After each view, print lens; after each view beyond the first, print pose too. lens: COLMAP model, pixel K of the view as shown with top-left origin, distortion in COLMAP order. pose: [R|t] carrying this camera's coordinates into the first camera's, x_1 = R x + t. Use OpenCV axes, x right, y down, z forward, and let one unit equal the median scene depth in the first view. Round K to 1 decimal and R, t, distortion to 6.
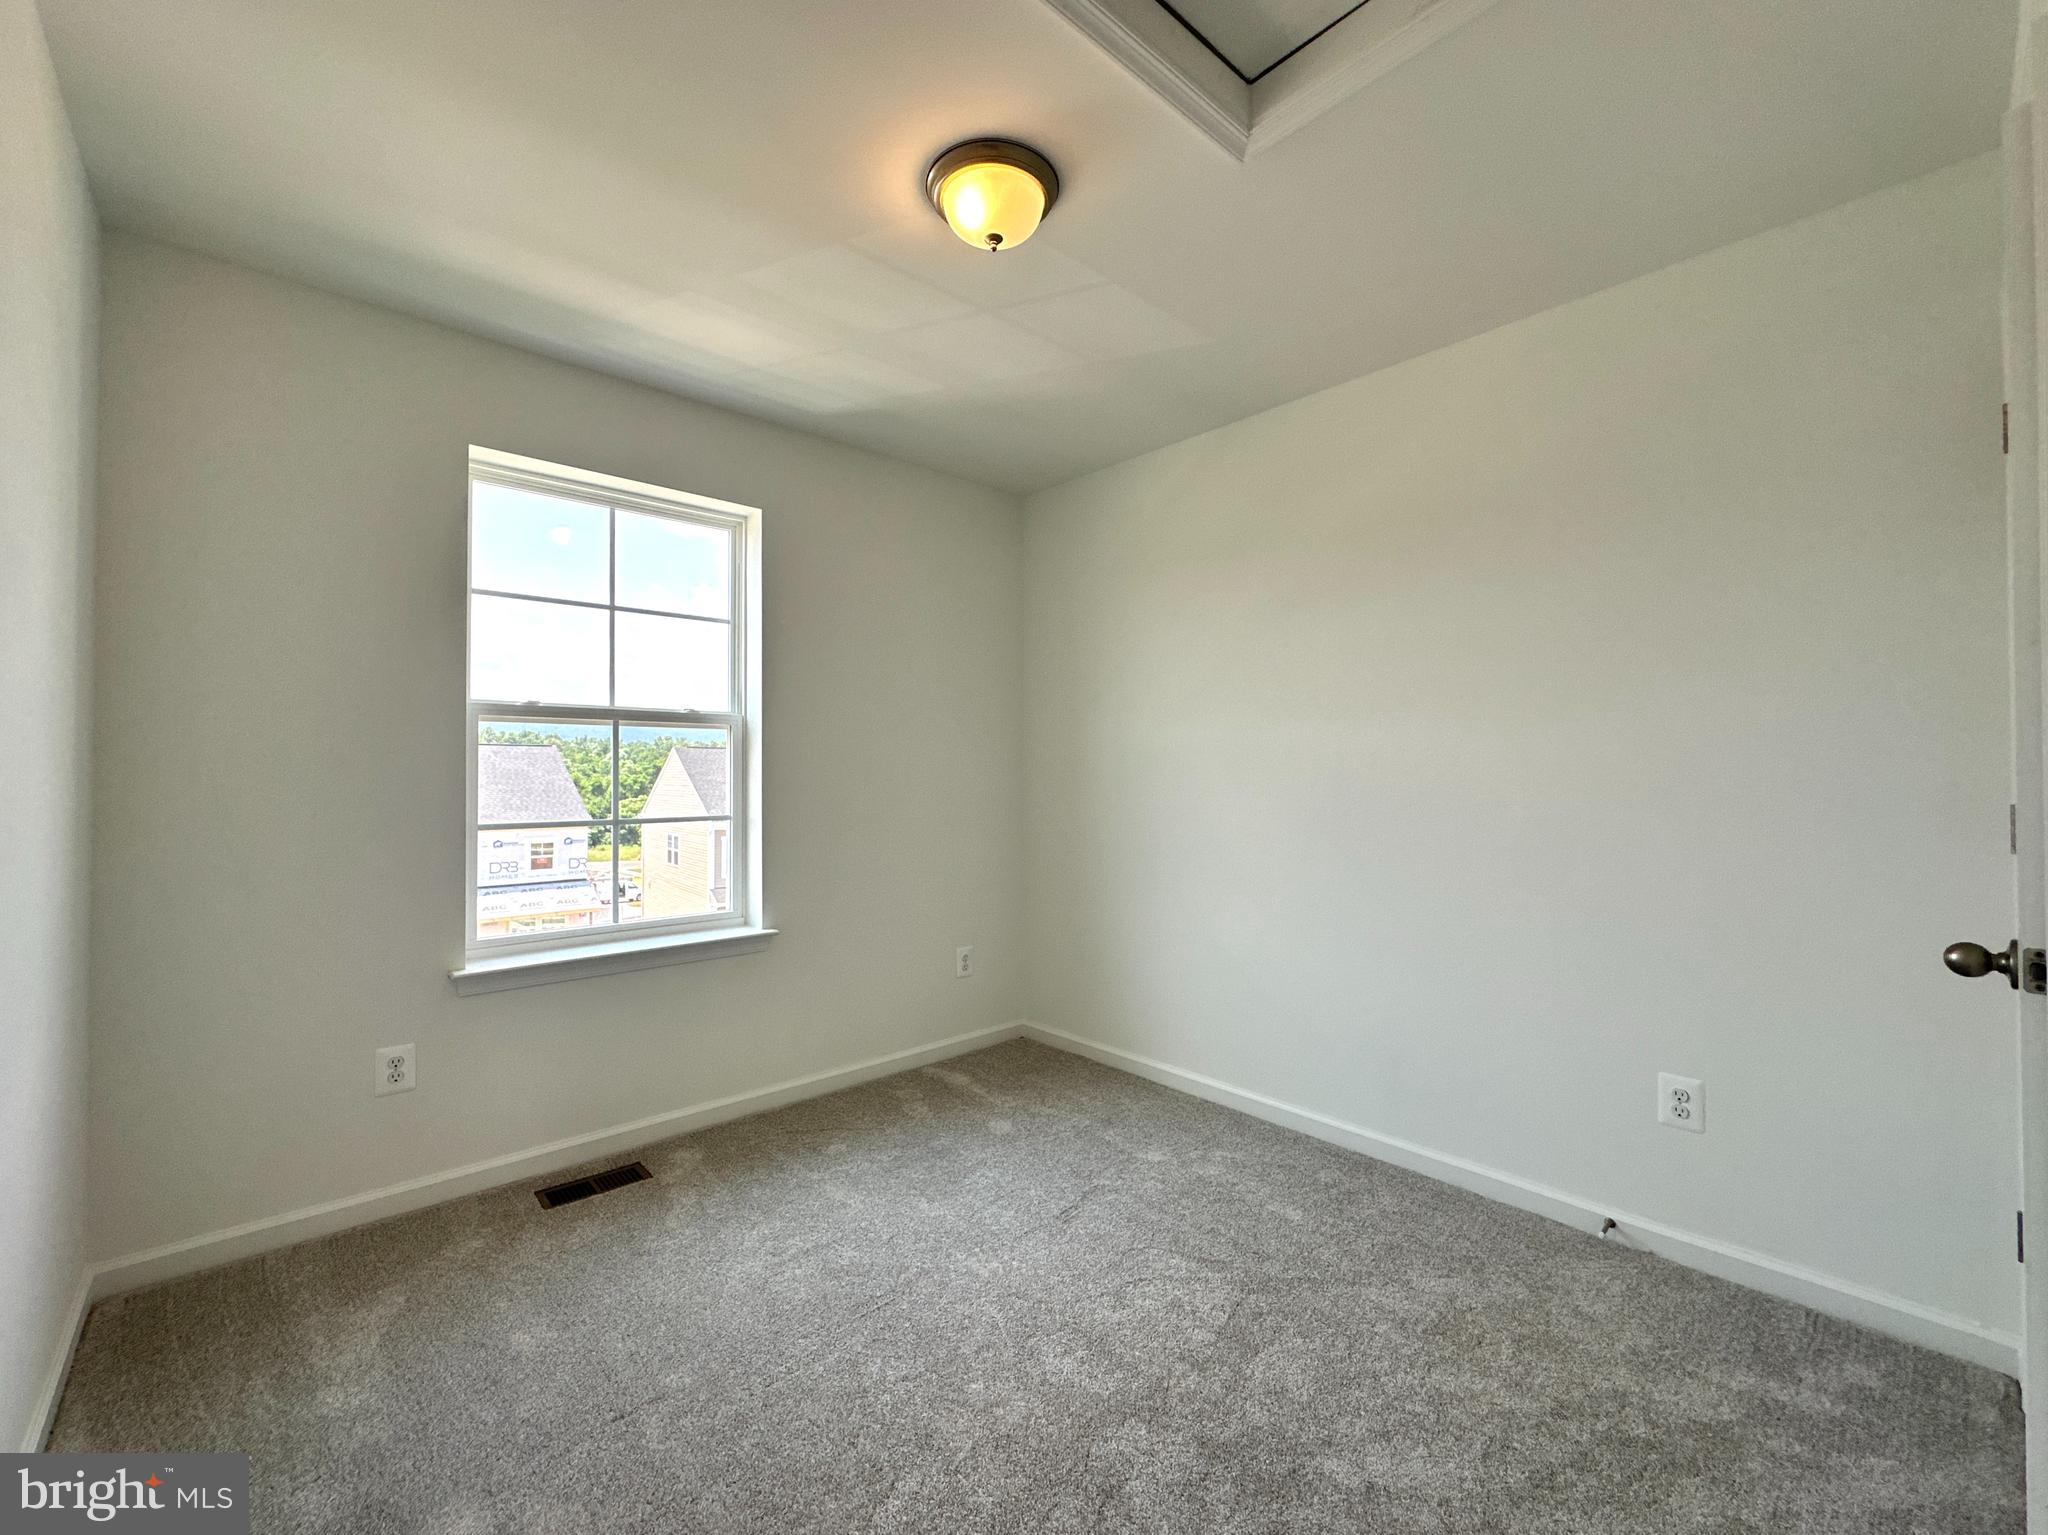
lens RADIAL K [[842.6, 0, 1025.9], [0, 842.6, 764.6], [0, 0, 1]] dist [-0.001998, 0.000396]
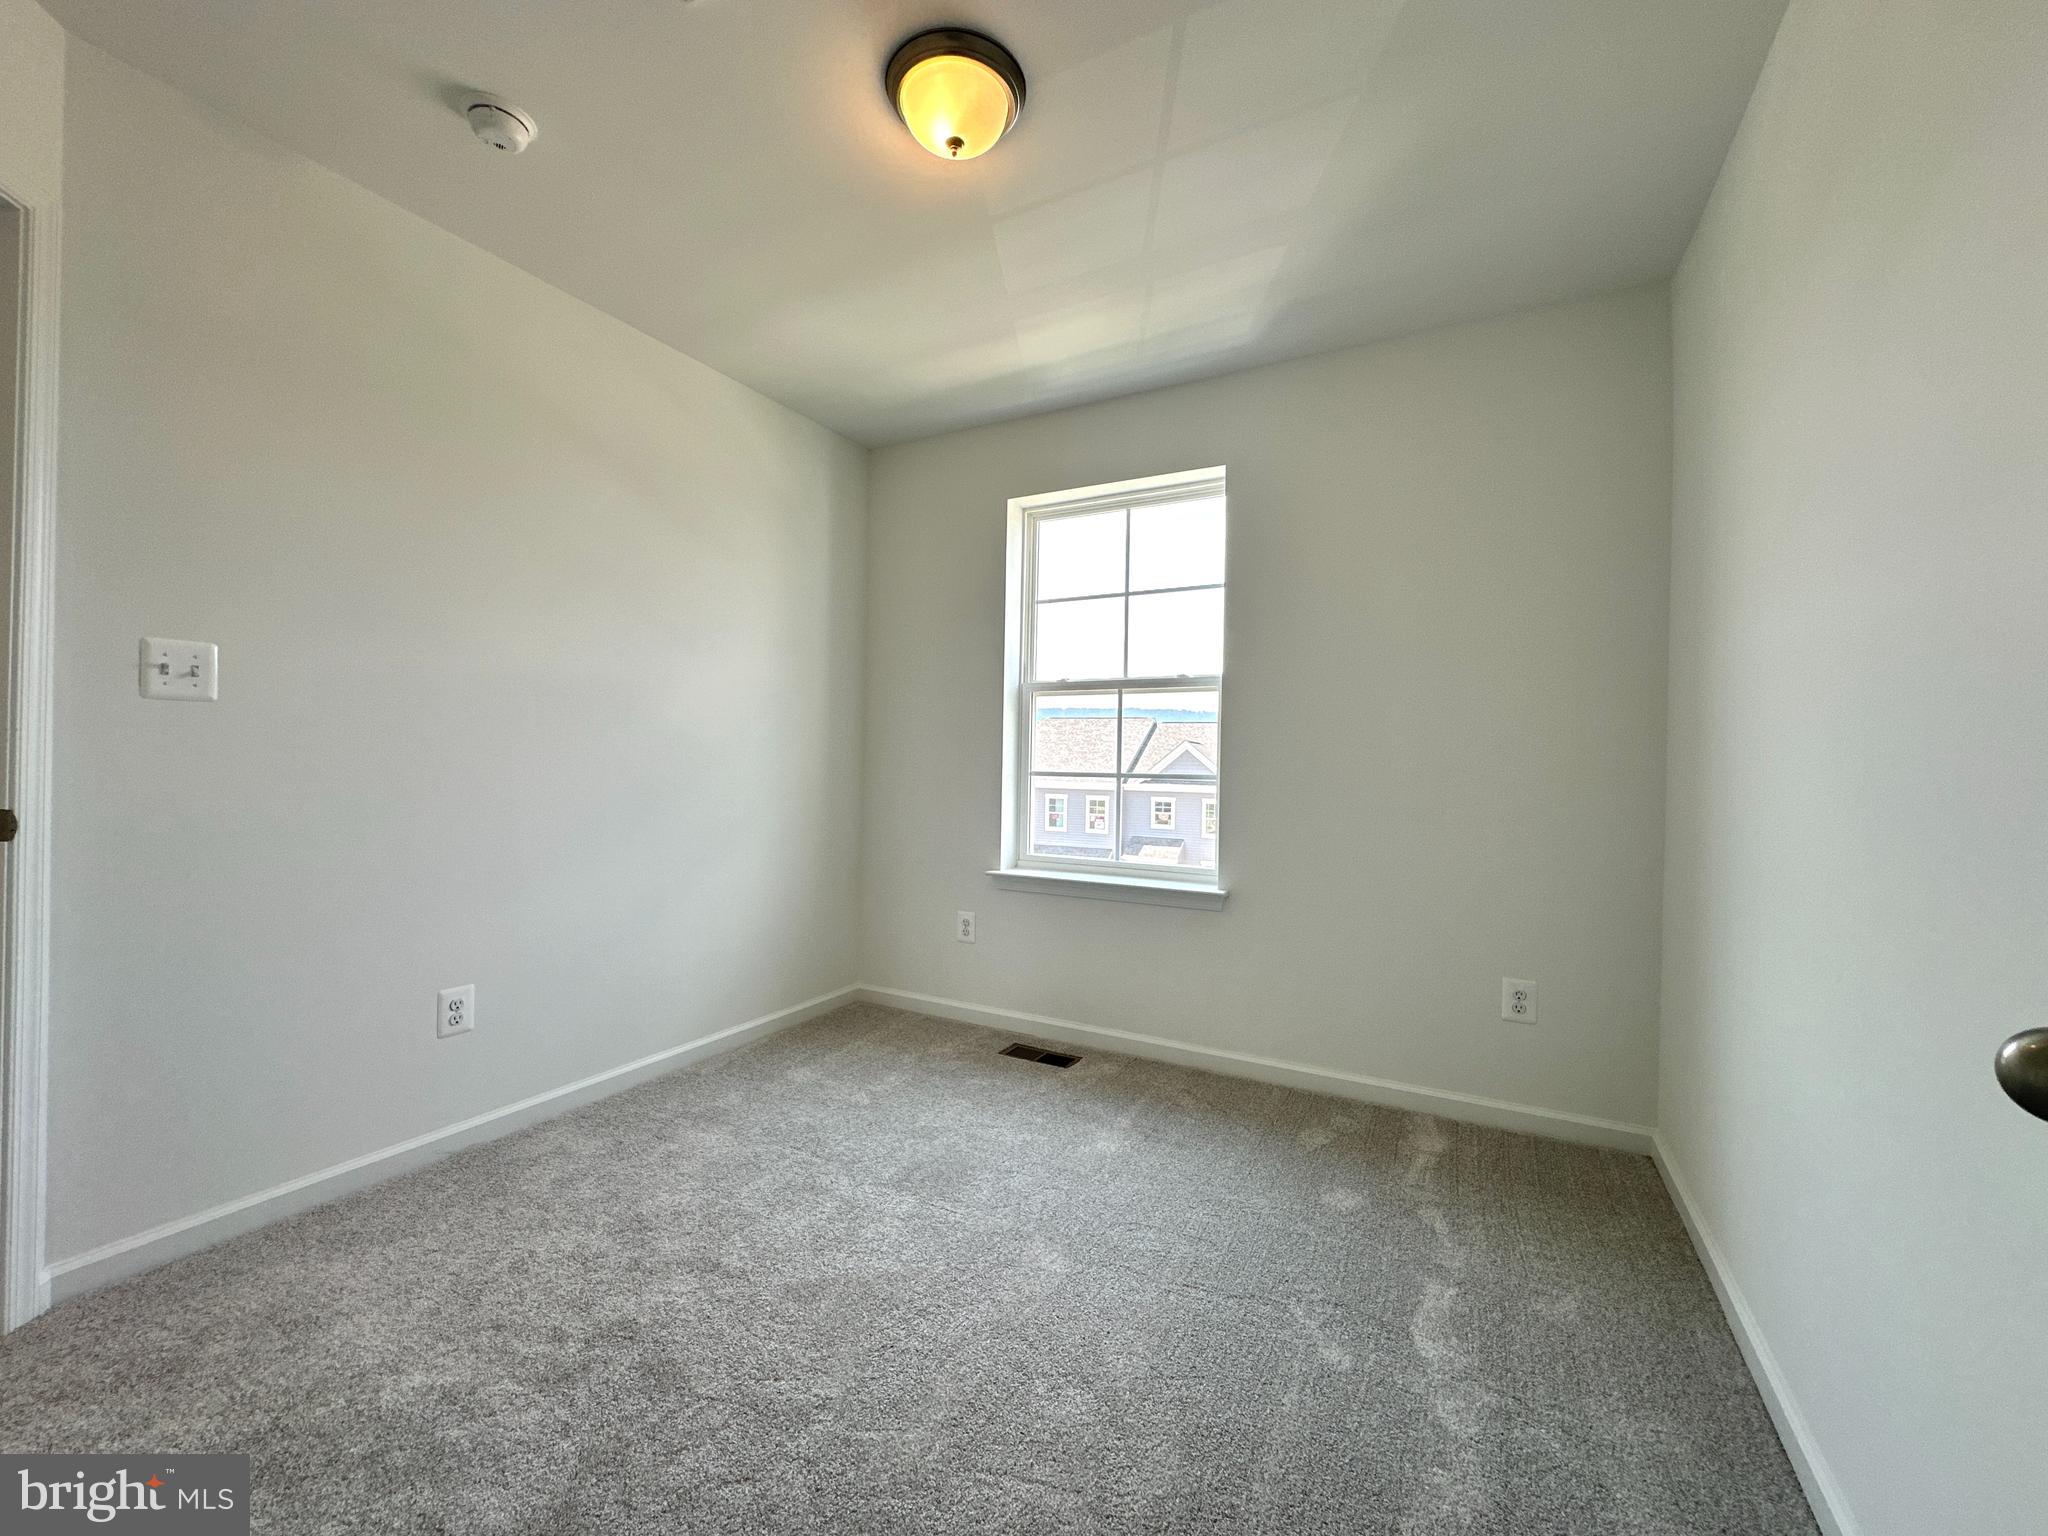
lens RADIAL K [[818.4, 0, 1023.7], [0, 818.4, 765.6], [0, 0, 1]] dist [-0.002480, 0.000638]
pose [[0.322729, 0.009357, -0.946445, 0.728662], [-0.004702, 0.999955, 0.008282, 0.059609], [0.946480, 0.001778, 0.322758, 0.656495]]
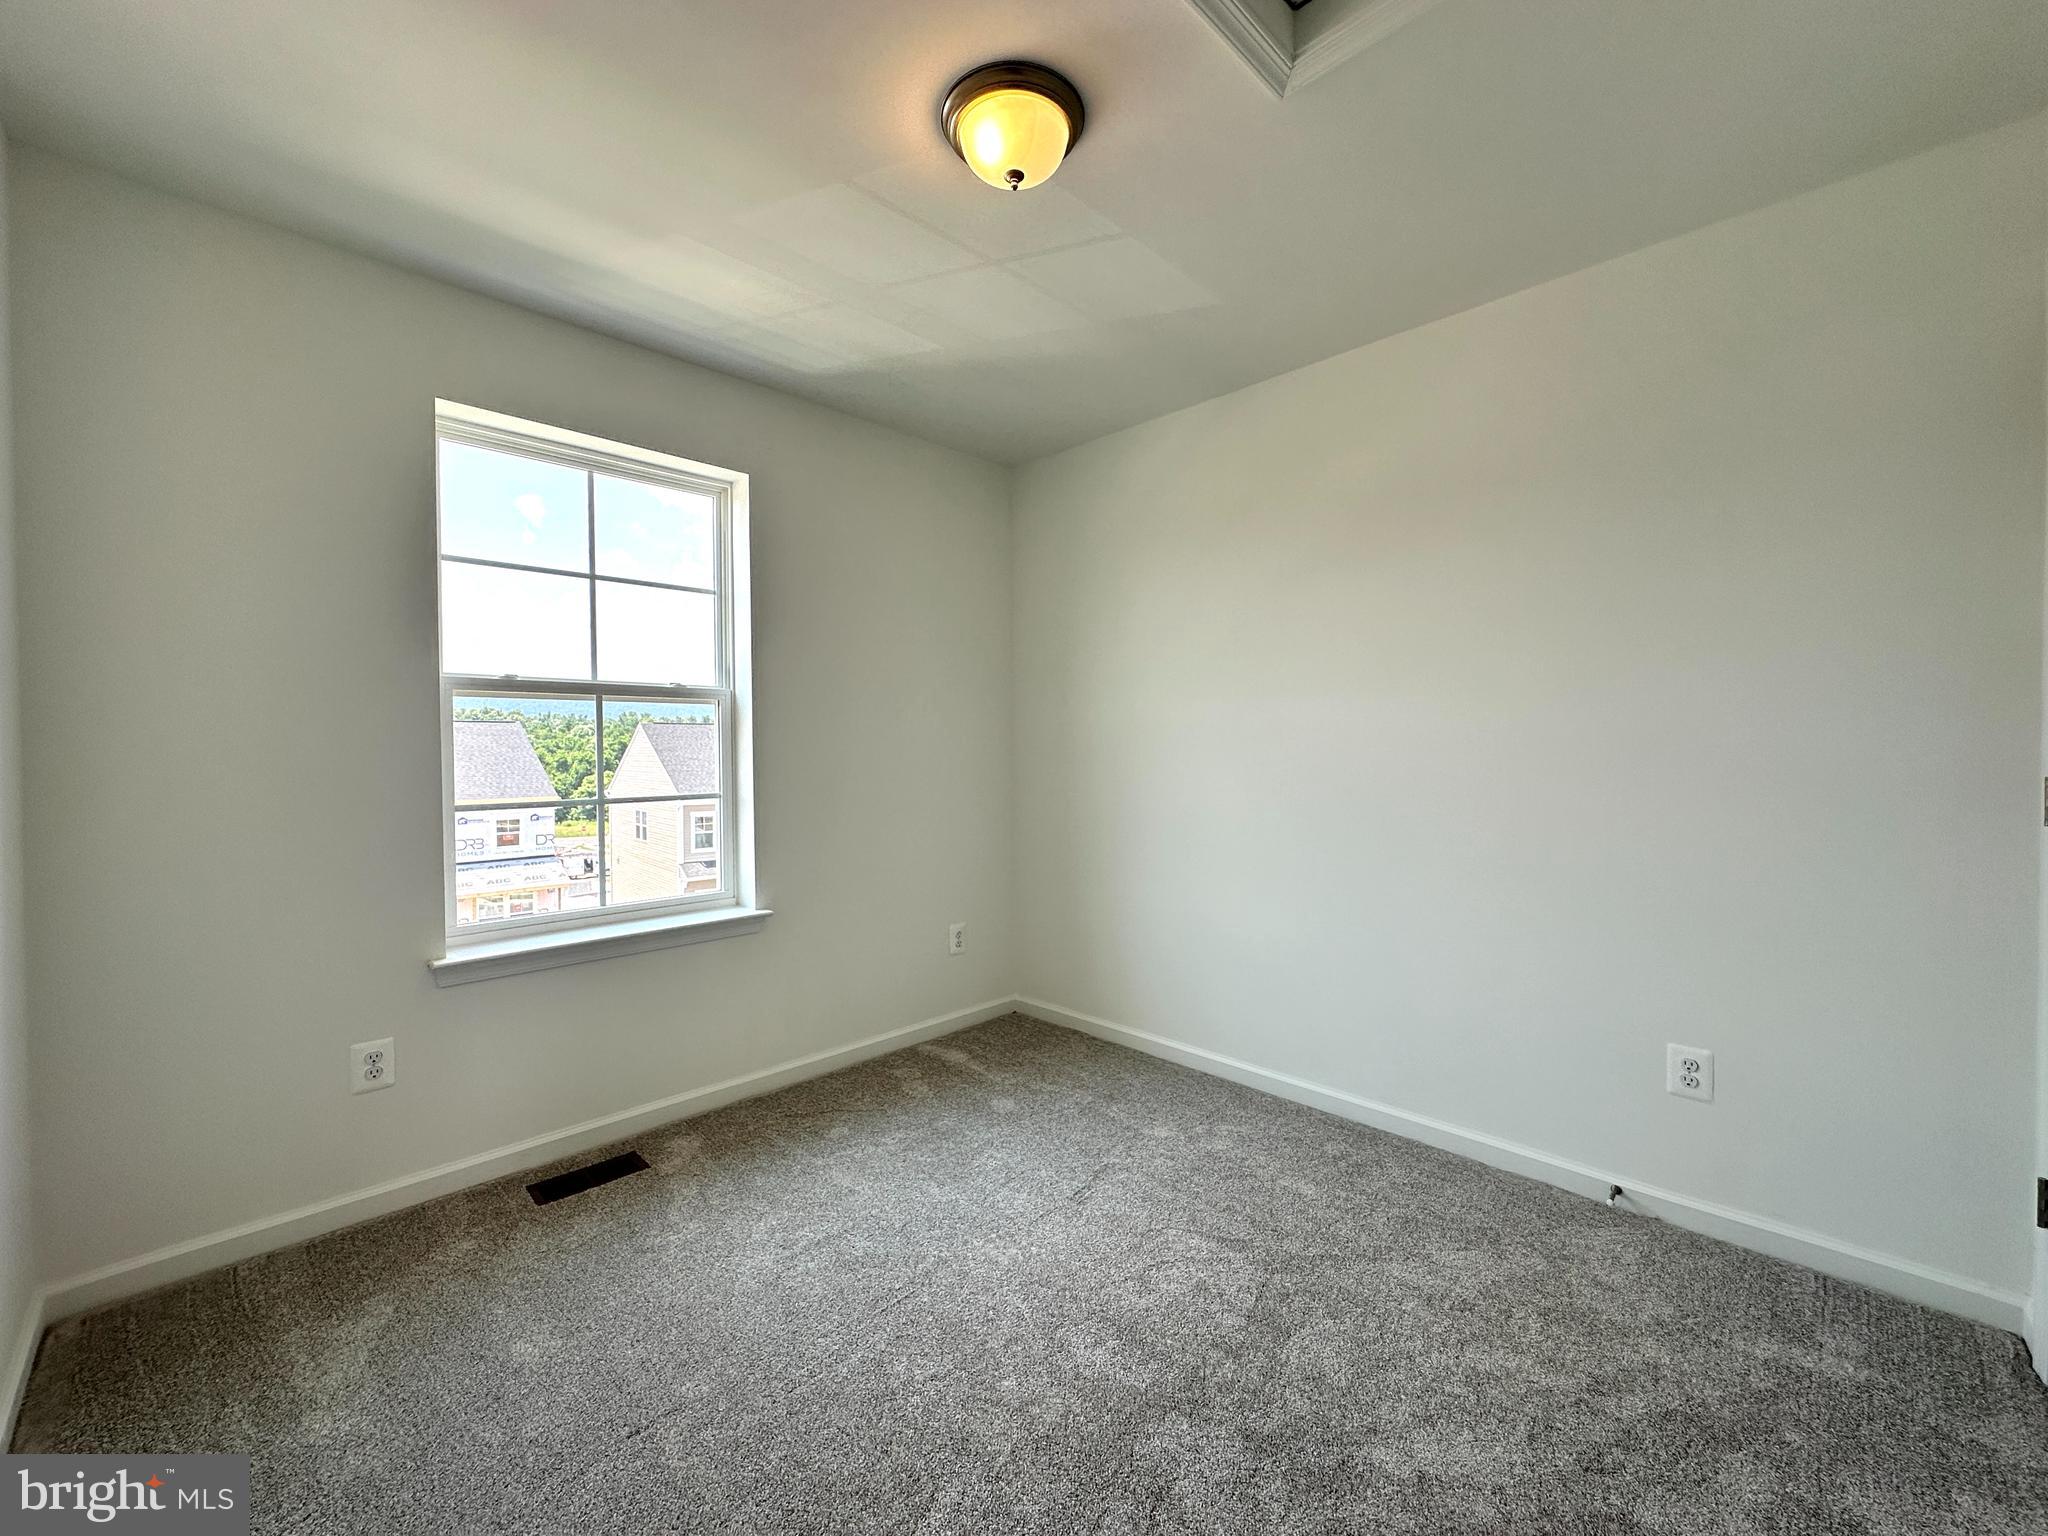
lens RADIAL K [[818.4, 0, 1023.7], [0, 818.4, 765.6], [0, 0, 1]] dist [-0.002480, 0.000638]
pose [[0.998993, -0.004956, 0.044594, -0.061981], [0.003519, 0.999473, 0.032261, -0.001254], [-0.044731, -0.032072, 0.998484, 0.064900]]
